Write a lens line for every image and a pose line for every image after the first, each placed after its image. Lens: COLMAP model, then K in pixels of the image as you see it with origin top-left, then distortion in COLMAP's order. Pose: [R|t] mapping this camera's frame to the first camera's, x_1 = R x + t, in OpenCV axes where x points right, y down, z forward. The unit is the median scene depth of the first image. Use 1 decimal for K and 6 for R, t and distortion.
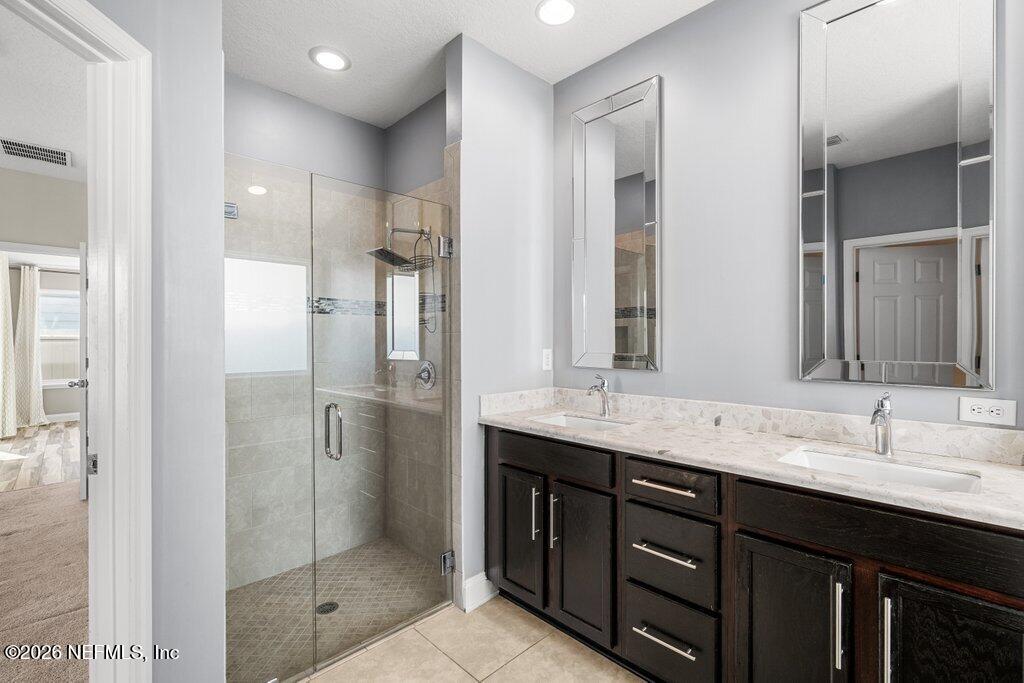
lens RADIAL K [[436.4, 0, 512.0], [0, 436.4, 341.5], [0, 0, 1]] dist [-0.001640, -0.000261]
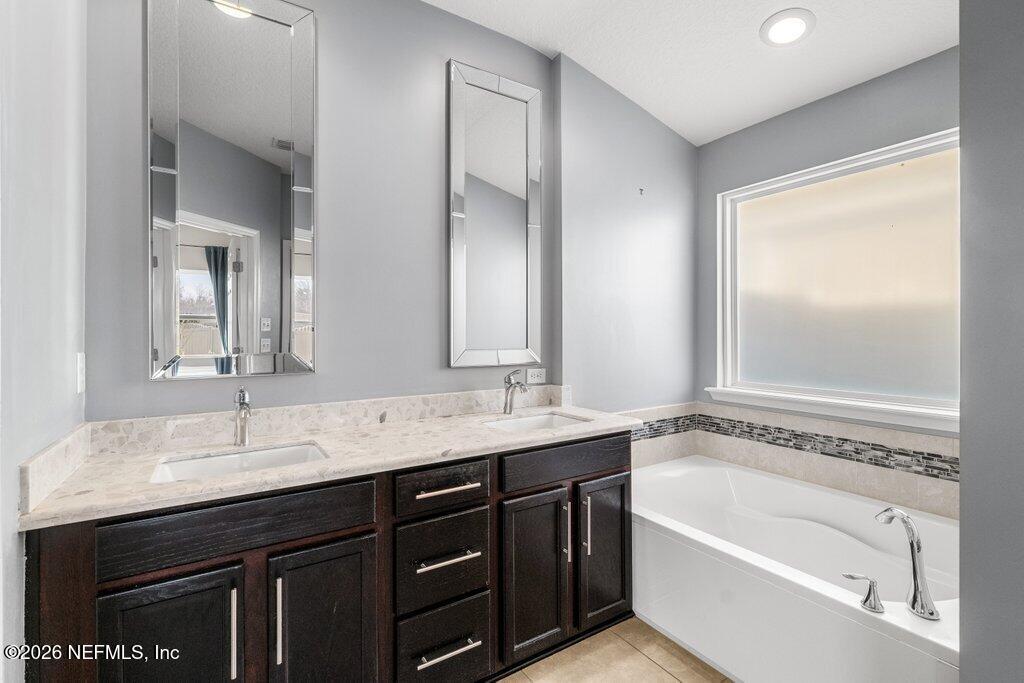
lens RADIAL K [[460.8, 0, 510.6], [0, 460.8, 334.5], [0, 0, 1]] dist [-0.000602, -0.000441]
pose [[0.224571, -0.006858, 0.974434, -0.487725], [0.003875, 0.999974, 0.006145, -0.006924], [-0.974450, 0.002396, 0.224591, 0.529250]]
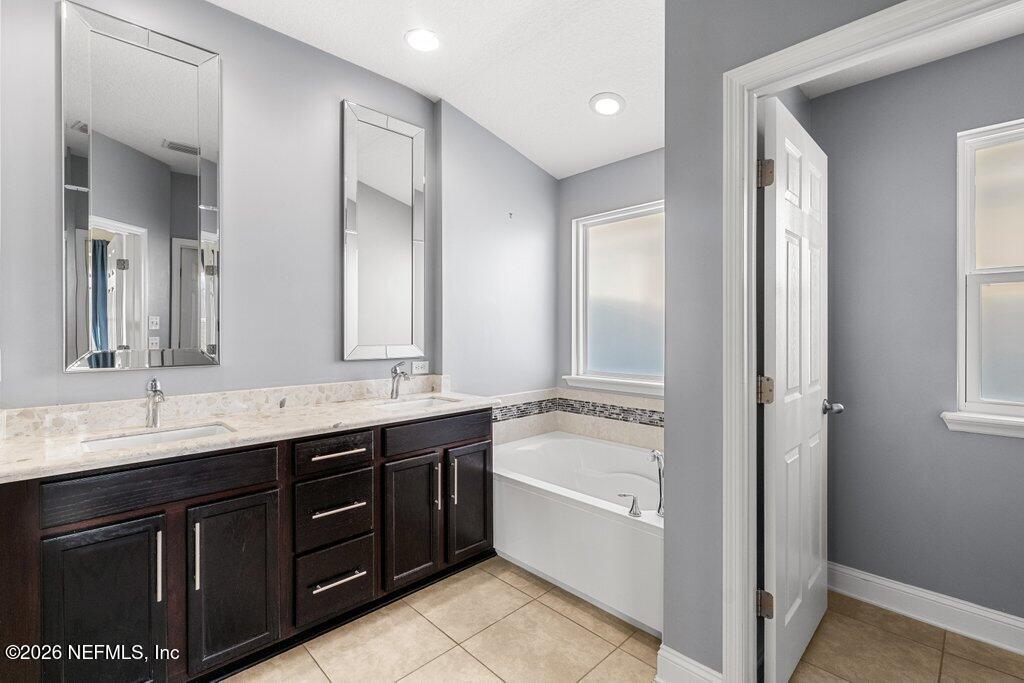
lens RADIAL K [[460.8, 0, 510.6], [0, 460.8, 334.5], [0, 0, 1]] dist [-0.000602, -0.000441]
pose [[0.029669, -0.009081, 0.999519, -0.751665], [0.001757, 0.999958, 0.009033, -0.006417], [-0.999558, 0.001488, 0.029683, 0.398670]]
